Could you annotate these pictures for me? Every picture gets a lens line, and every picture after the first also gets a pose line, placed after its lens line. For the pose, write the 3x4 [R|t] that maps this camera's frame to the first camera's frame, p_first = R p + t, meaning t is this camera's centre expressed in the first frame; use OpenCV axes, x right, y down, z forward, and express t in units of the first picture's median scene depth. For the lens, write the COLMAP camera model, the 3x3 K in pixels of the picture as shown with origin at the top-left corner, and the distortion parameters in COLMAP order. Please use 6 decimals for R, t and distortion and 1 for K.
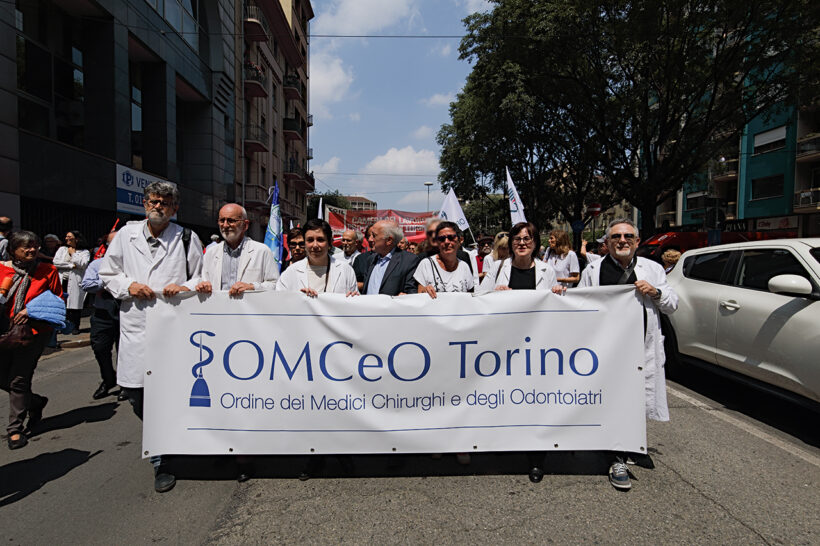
lens RADIAL K [[450.3, 0, 410.0], [0, 450.3, 273.0], [0, 0, 1]] dist [-0.001097, -0.000089]
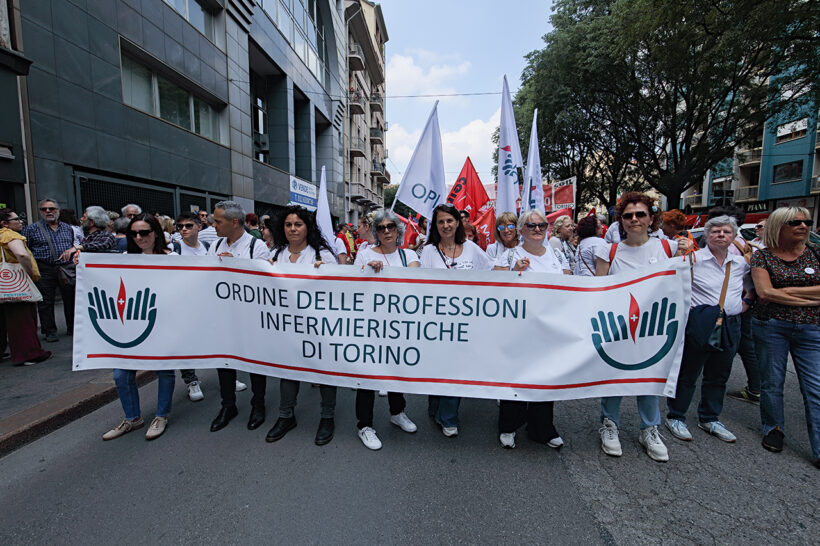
lens RADIAL K [[388.5, 0, 410.0], [0, 388.5, 273.0], [0, 0, 1]] dist [0.002325, 0.000232]
pose [[0.993203, 0.000622, -0.116394, -0.048759], [0.006070, 0.998348, 0.057132, 0.004356], [0.116237, -0.057450, 0.991559, -0.115942]]
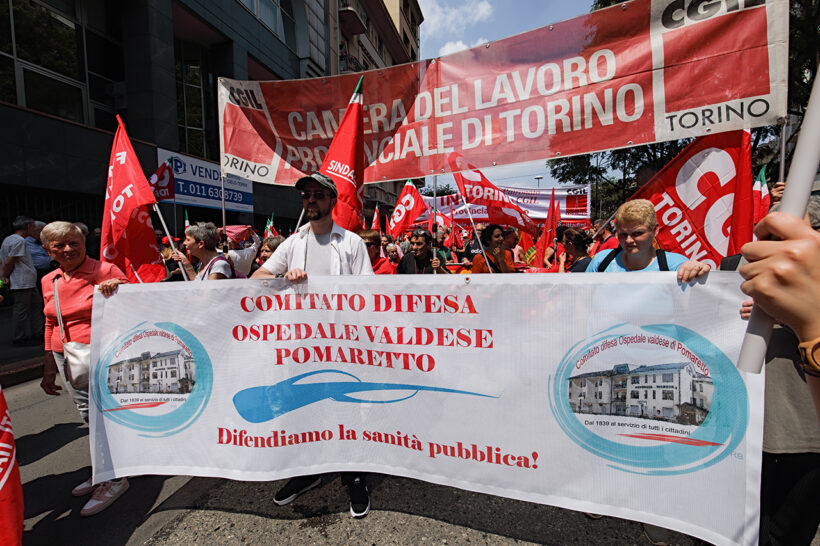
lens RADIAL K [[368.2, 0, 410.0], [0, 368.2, 273.0], [0, 0, 1]] dist [-0.000887, 0.000057]
pose [[0.956858, -0.000251, -0.290554, 0.013823], [0.011941, 0.999189, 0.038461, -0.009123], [0.290309, -0.040271, 0.956085, 0.204491]]
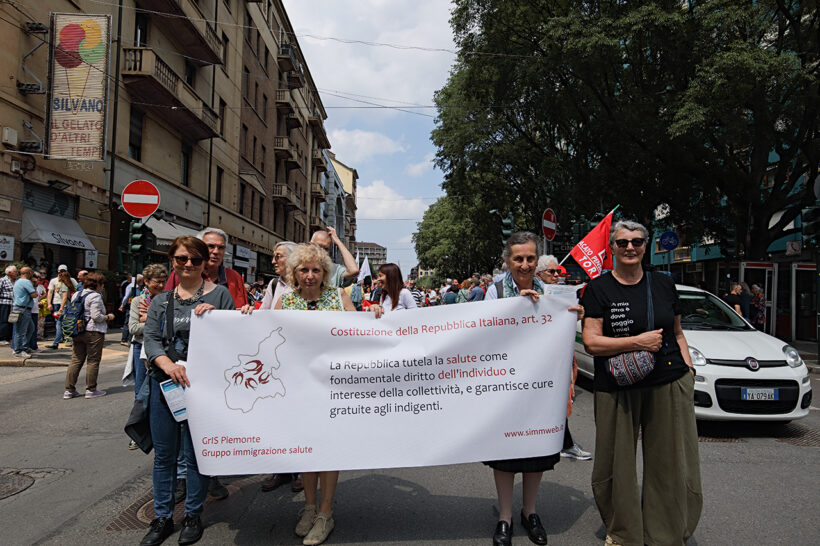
lens RADIAL K [[496.9, 0, 410.0], [0, 496.9, 273.0], [0, 0, 1]] dist [0.000259, -0.001037]
pose [[0.999721, 0.002407, -0.023499, 0.115342], [-0.004360, 0.996506, -0.083405, 0.076010], [0.023216, 0.083484, 0.996239, -1.851838]]
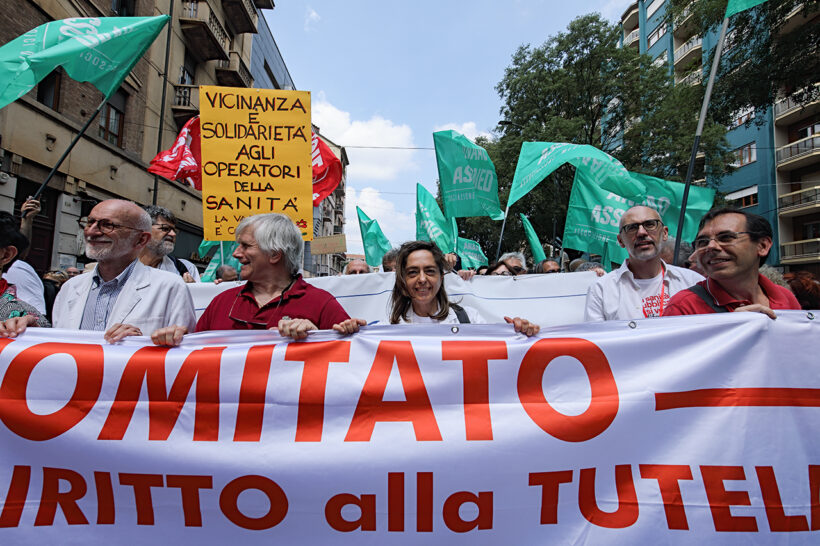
lens RADIAL K [[368.2, 0, 410.0], [0, 368.2, 273.0], [0, 0, 1]] dist [-0.000887, 0.000057]
pose [[0.999779, 0.017298, 0.011909, 0.024013], [-0.015843, 0.993465, -0.113032, 0.022936], [-0.013787, 0.112819, 0.993520, -0.595109]]
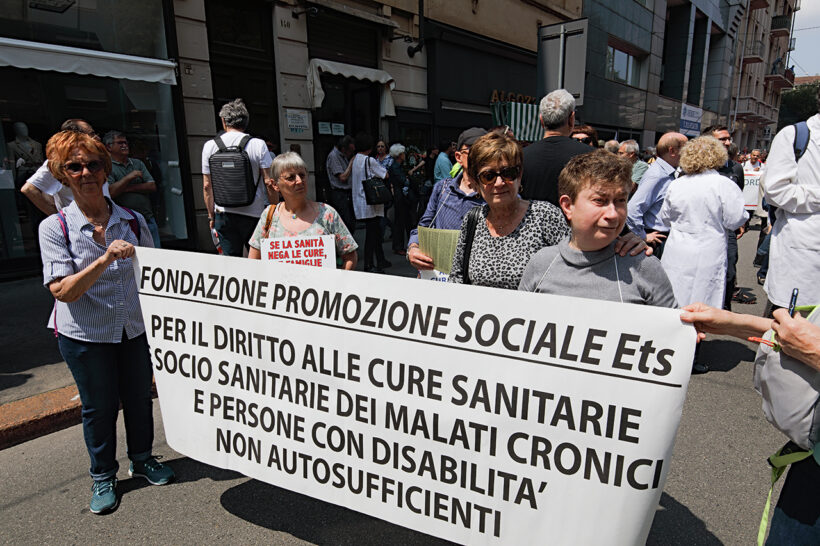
lens RADIAL K [[496.9, 0, 410.0], [0, 496.9, 273.0], [0, 0, 1]] dist [0.000259, -0.001037]
pose [[0.707244, 0.130876, -0.694750, -0.021042], [-0.006358, 0.983853, 0.178866, 0.015746], [0.706941, -0.122085, 0.696656, -0.434416]]
